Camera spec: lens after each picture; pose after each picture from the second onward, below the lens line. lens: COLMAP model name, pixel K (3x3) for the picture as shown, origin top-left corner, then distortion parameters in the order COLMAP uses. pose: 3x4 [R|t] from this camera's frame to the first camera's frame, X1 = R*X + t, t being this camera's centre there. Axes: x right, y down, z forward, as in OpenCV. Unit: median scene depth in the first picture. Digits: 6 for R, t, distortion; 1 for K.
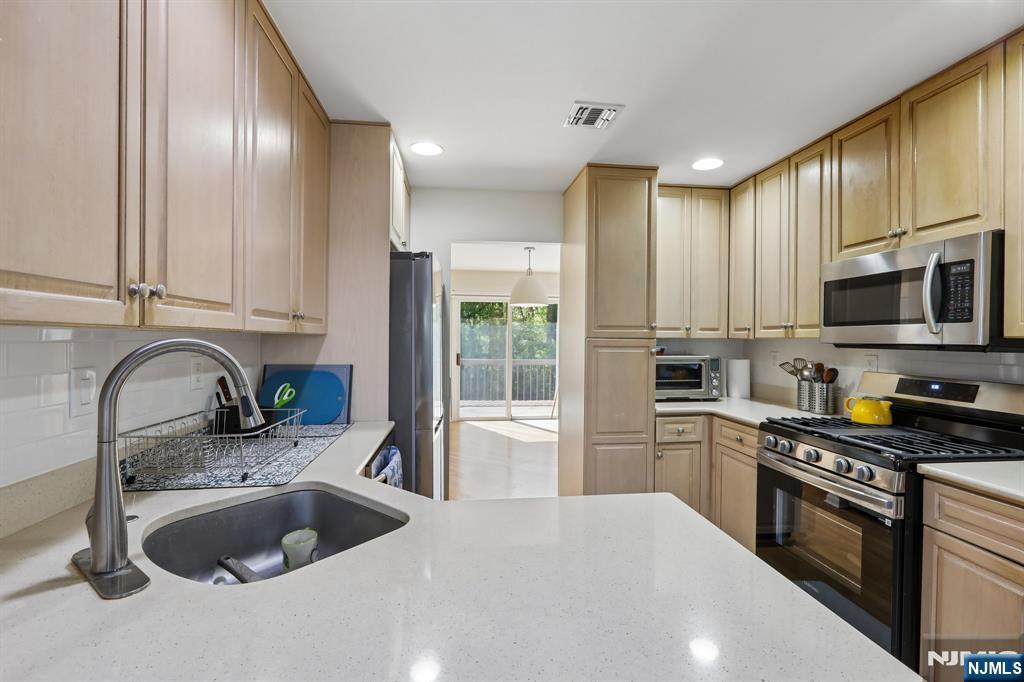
lens RADIAL K [[466.6, 0, 512.0], [0, 466.6, 341.0], [0, 0, 1]] dist [0.000323, 0.000215]
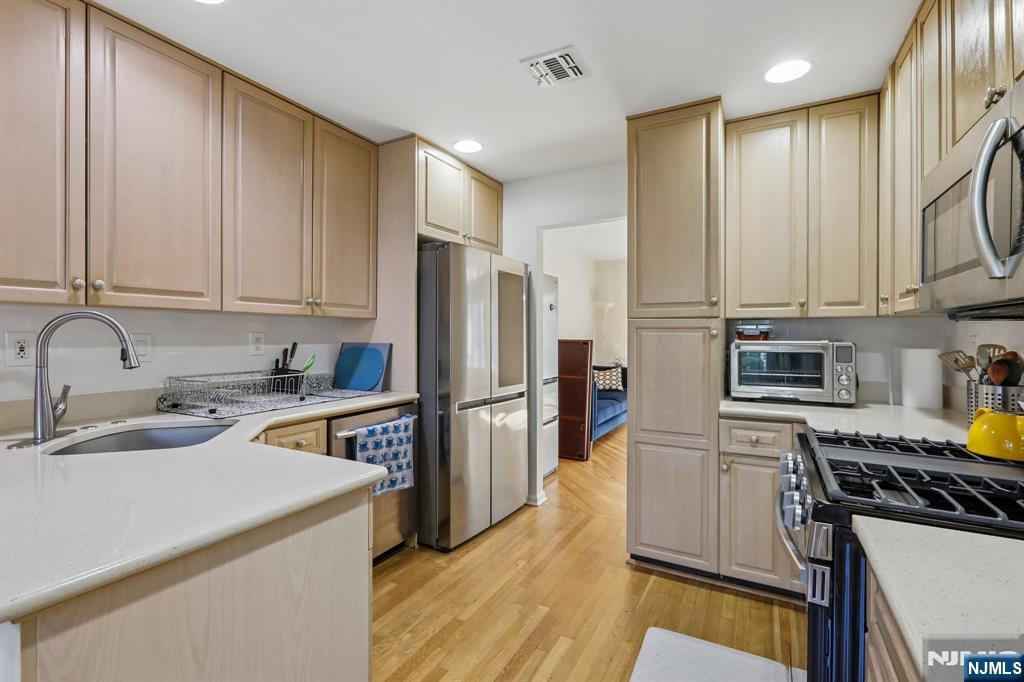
lens RADIAL K [[460.7, 0, 512.9], [0, 460.7, 334.9], [0, 0, 1]] dist [0.000813, 0.000153]
pose [[0.811843, -0.004620, -0.583858, 0.482805], [0.000159, 0.999970, -0.007692, 0.030645], [0.583876, 0.006151, 0.811819, 0.179868]]
